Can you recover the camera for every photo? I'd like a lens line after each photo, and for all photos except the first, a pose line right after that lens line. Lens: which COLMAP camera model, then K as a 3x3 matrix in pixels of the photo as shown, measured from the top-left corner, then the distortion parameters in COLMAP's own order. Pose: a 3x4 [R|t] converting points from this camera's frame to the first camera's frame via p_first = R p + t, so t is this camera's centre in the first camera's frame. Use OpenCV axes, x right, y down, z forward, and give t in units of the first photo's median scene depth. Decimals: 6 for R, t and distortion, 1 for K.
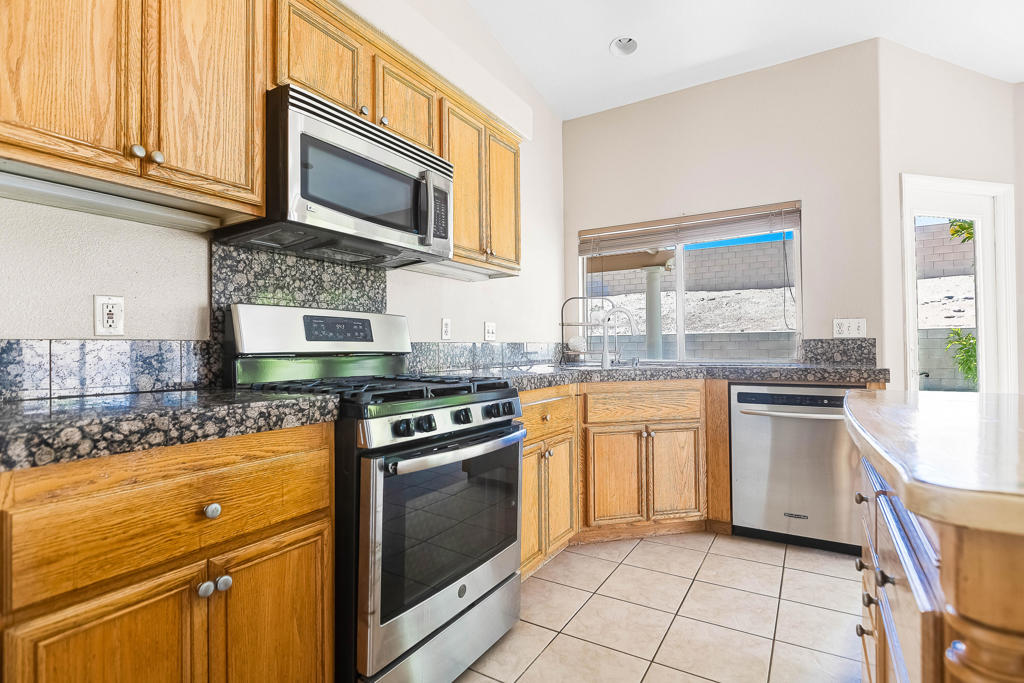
lens RADIAL K [[480.7, 0, 513.1], [0, 480.7, 341.3], [0, 0, 1]] dist [-0.002963, -0.000052]
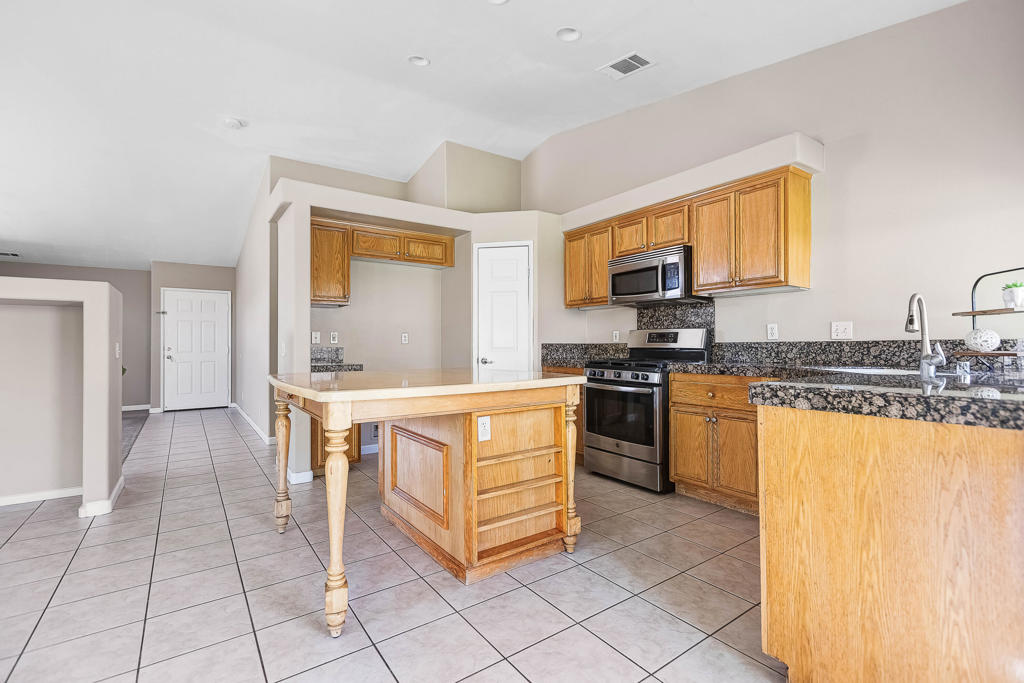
lens RADIAL K [[454.4, 0, 521.8], [0, 454.4, 341.6], [0, 0, 1]] dist [-0.001522, -0.000204]
pose [[-0.358490, 0.001626, -0.933532, 1.745314], [0.021125, 0.999757, -0.006371, -0.006591], [0.933294, -0.022004, -0.358437, 1.077434]]
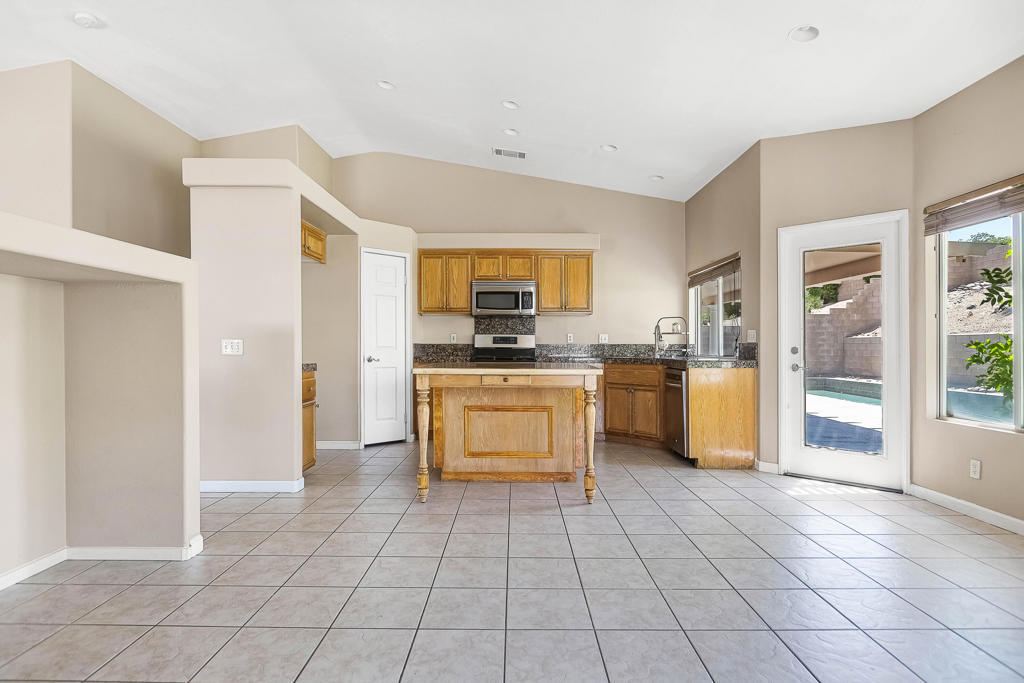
lens RADIAL K [[517.4, 0, 522.4], [0, 517.4, 341.2], [0, 0, 1]] dist [-0.010504, -0.001250]
pose [[0.552094, 0.002019, -0.833780, 2.435865], [0.004816, 0.999973, 0.005610, -0.035712], [0.833768, -0.007113, 0.552069, -0.767170]]
